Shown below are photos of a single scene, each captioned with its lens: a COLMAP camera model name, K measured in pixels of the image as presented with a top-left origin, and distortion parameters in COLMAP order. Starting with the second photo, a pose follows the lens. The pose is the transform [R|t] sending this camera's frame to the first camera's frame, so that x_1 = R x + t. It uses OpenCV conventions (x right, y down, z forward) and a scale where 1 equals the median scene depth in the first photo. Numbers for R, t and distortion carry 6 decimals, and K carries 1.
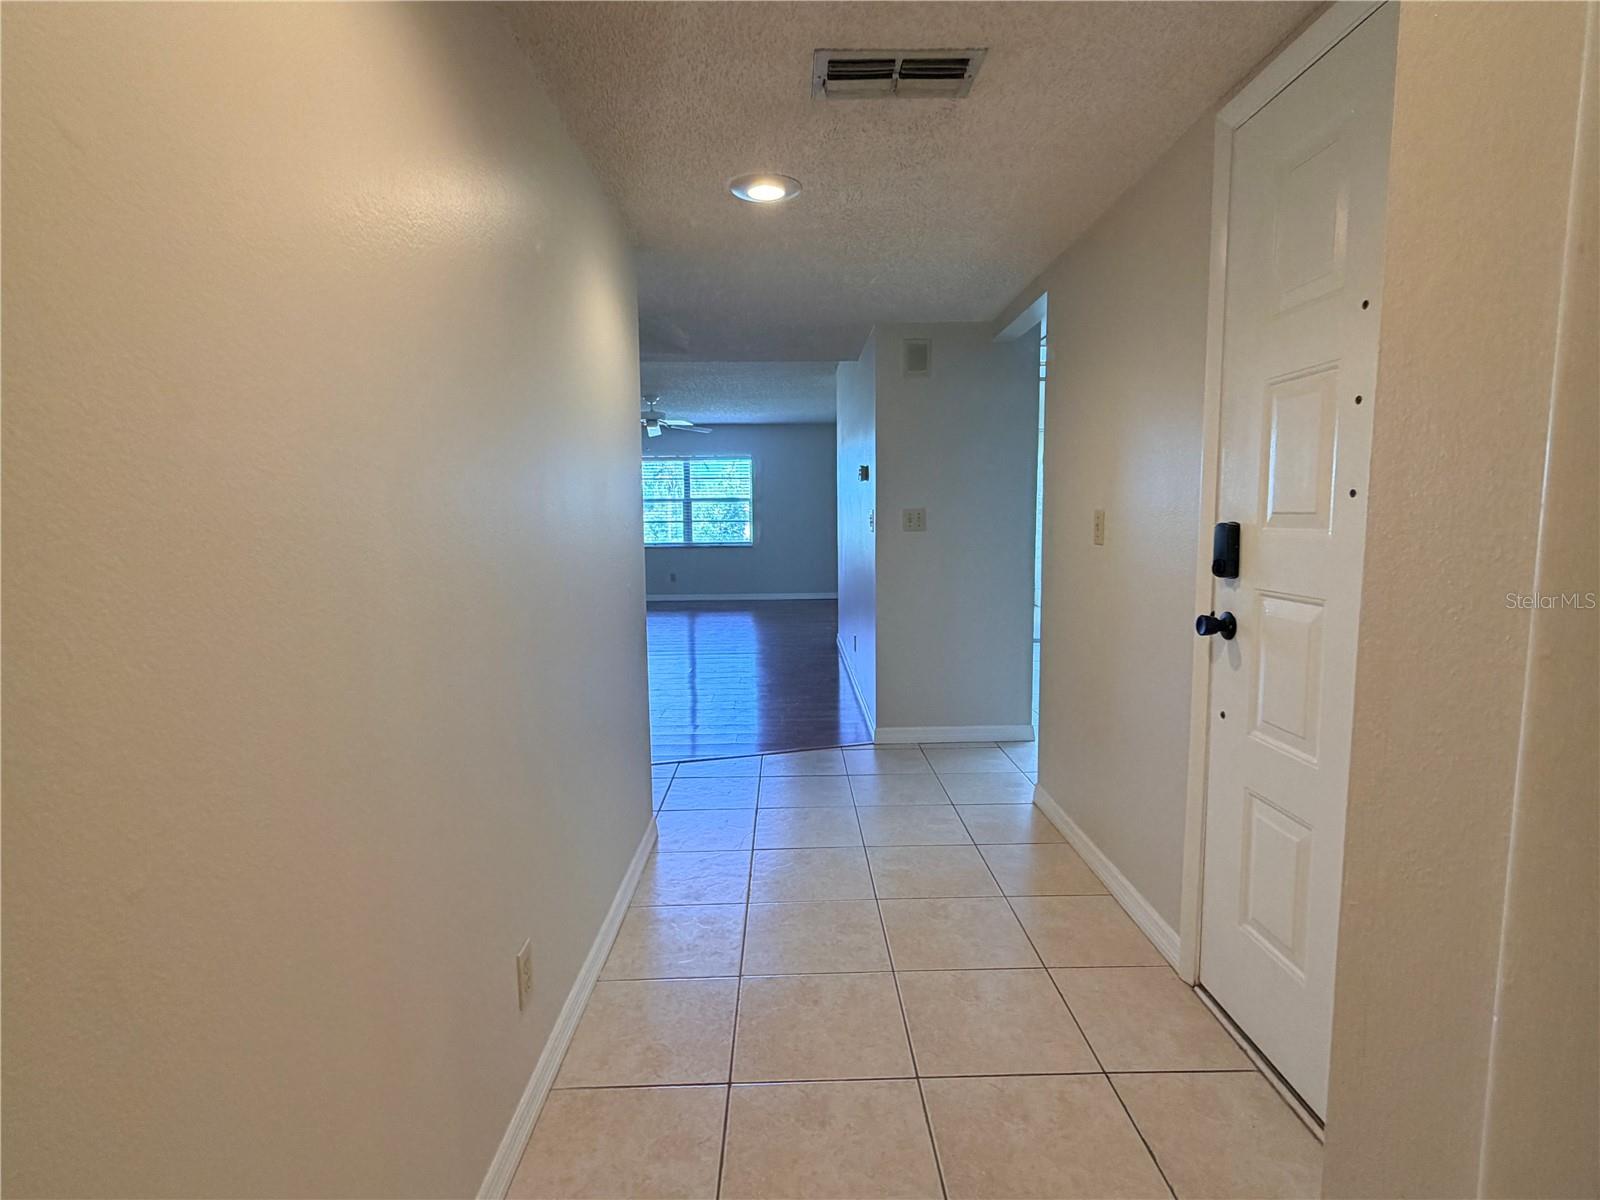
lens RADIAL K [[808.6, 0, 806.1], [0, 808.6, 605.7], [0, 0, 1]] dist [0.000549, 0.000118]
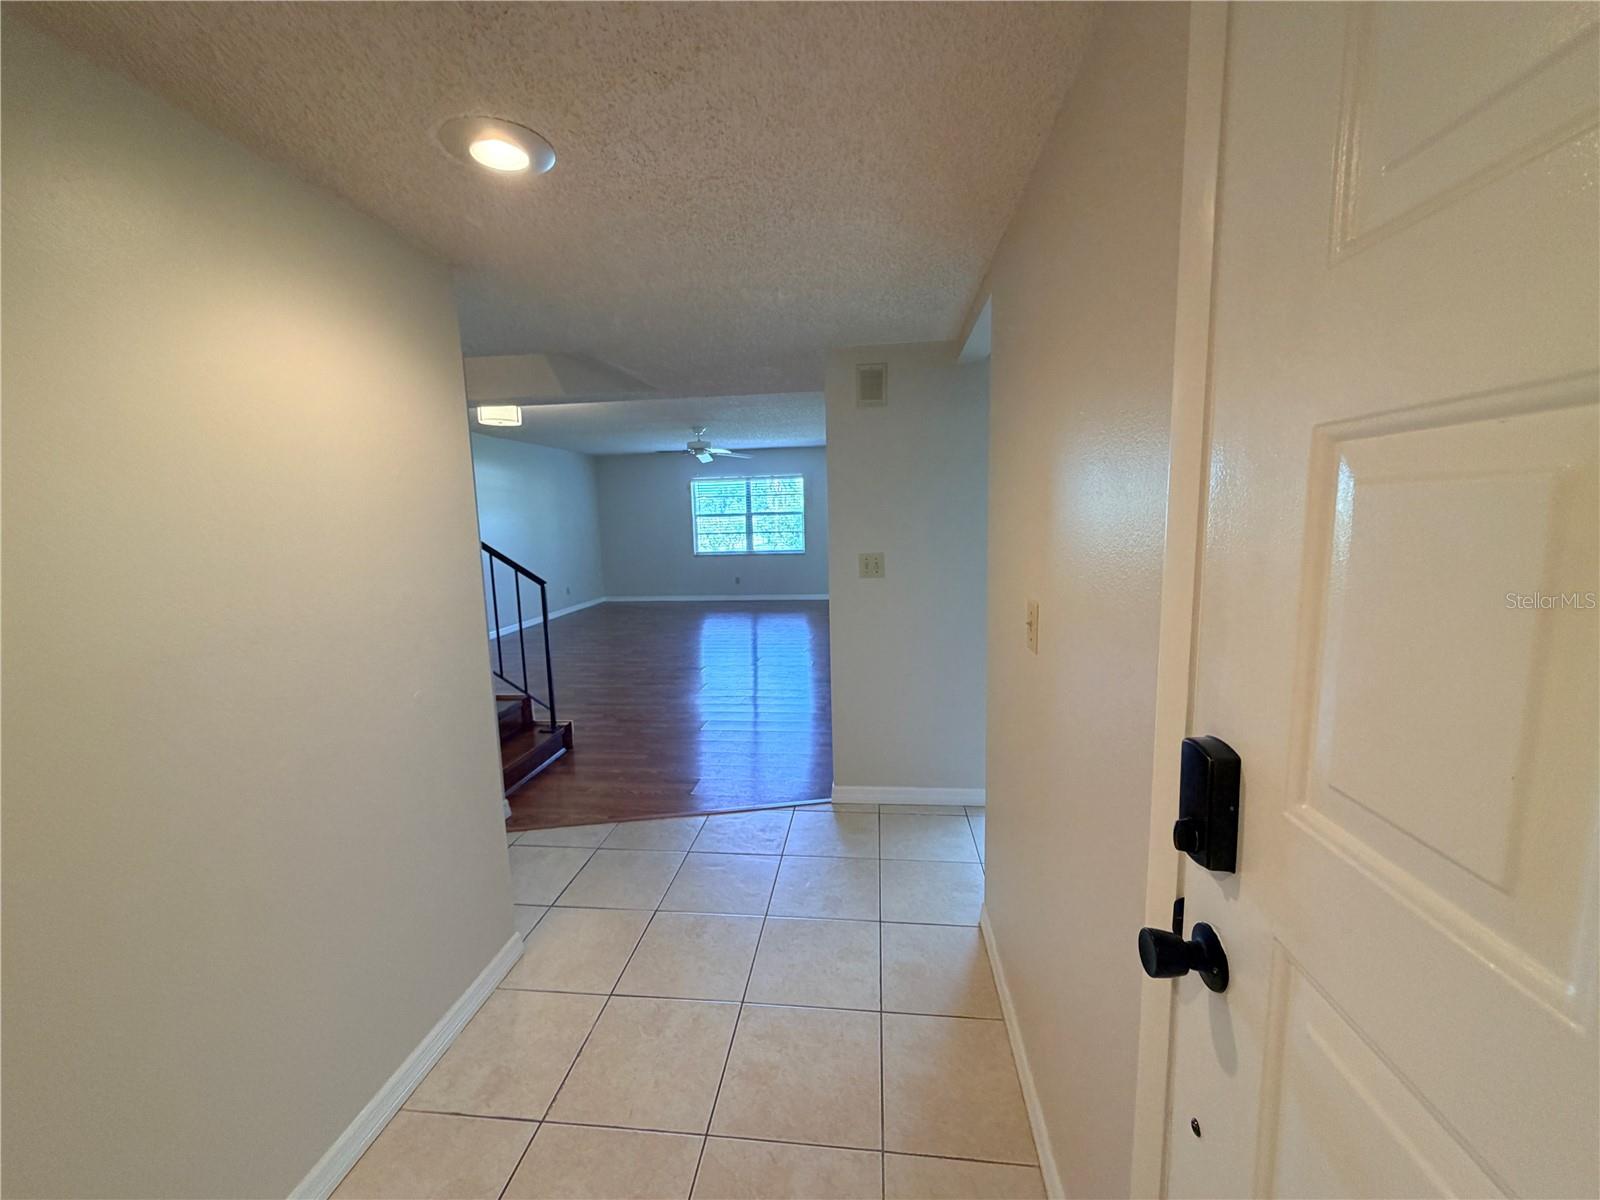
lens RADIAL K [[637.4, 0, 799.5], [0, 637.4, 604.6], [0, 0, 1]] dist [-0.000183, 0.000312]
pose [[0.990199, 0.002994, -0.139631, 0.072902], [0.001452, 0.999496, 0.031727, -0.040159], [0.139655, -0.031619, 0.989695, 0.131607]]
